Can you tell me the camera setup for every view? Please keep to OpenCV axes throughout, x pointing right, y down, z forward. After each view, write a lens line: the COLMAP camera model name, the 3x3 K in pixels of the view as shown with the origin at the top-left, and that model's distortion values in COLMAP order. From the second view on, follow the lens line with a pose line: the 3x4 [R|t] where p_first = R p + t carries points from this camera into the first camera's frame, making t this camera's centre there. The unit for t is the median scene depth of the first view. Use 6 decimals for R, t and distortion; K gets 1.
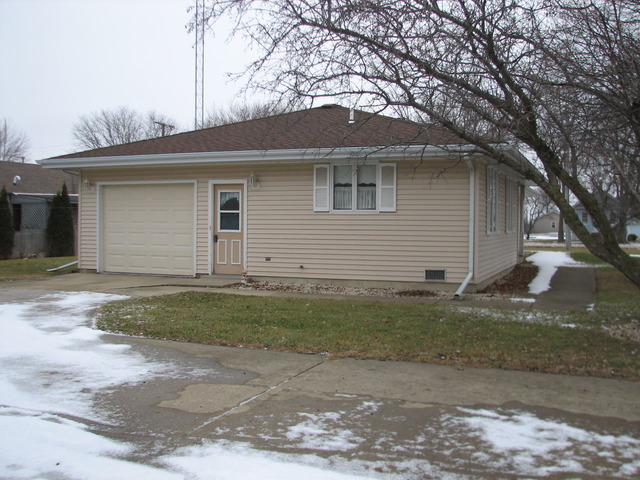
lens RADIAL K [[696.7, 0, 320.2], [0, 696.7, 238.6], [0, 0, 1]] dist [-0.111085, 0.000000]
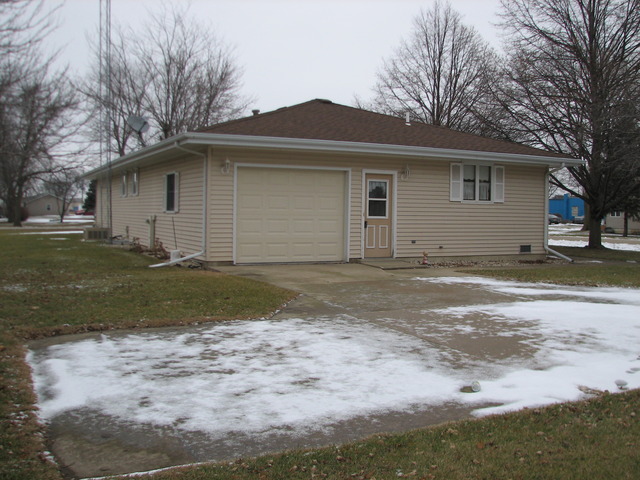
lens RADIAL K [[696.7, 0, 320.4], [0, 696.7, 239.4], [0, 0, 1]] dist [-0.111085, 0.000000]
pose [[0.657820, -0.028624, 0.752631, -1.022993], [0.007746, 0.999482, 0.031242, -0.011454], [-0.753135, -0.014722, 0.657701, 0.359657]]
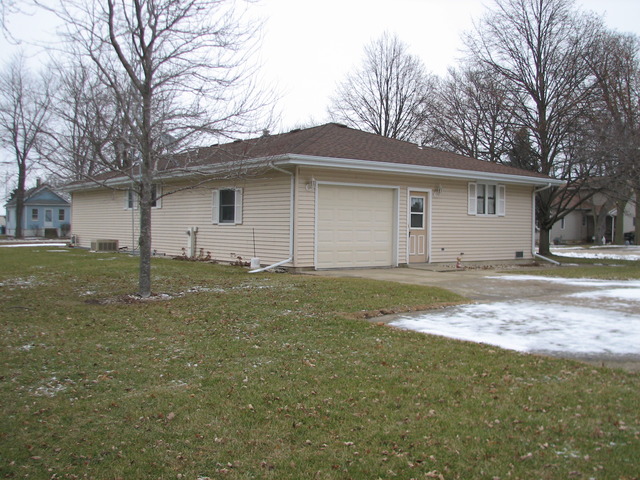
lens RADIAL K [[696.7, 0, 320.1], [0, 696.7, 240.0], [0, 0, 1]] dist [-0.111085, 0.000000]
pose [[0.495861, -0.017943, 0.868217, -1.341765], [0.010932, 0.999836, 0.014419, -0.010385], [-0.868333, 0.002342, 0.495976, 0.533813]]
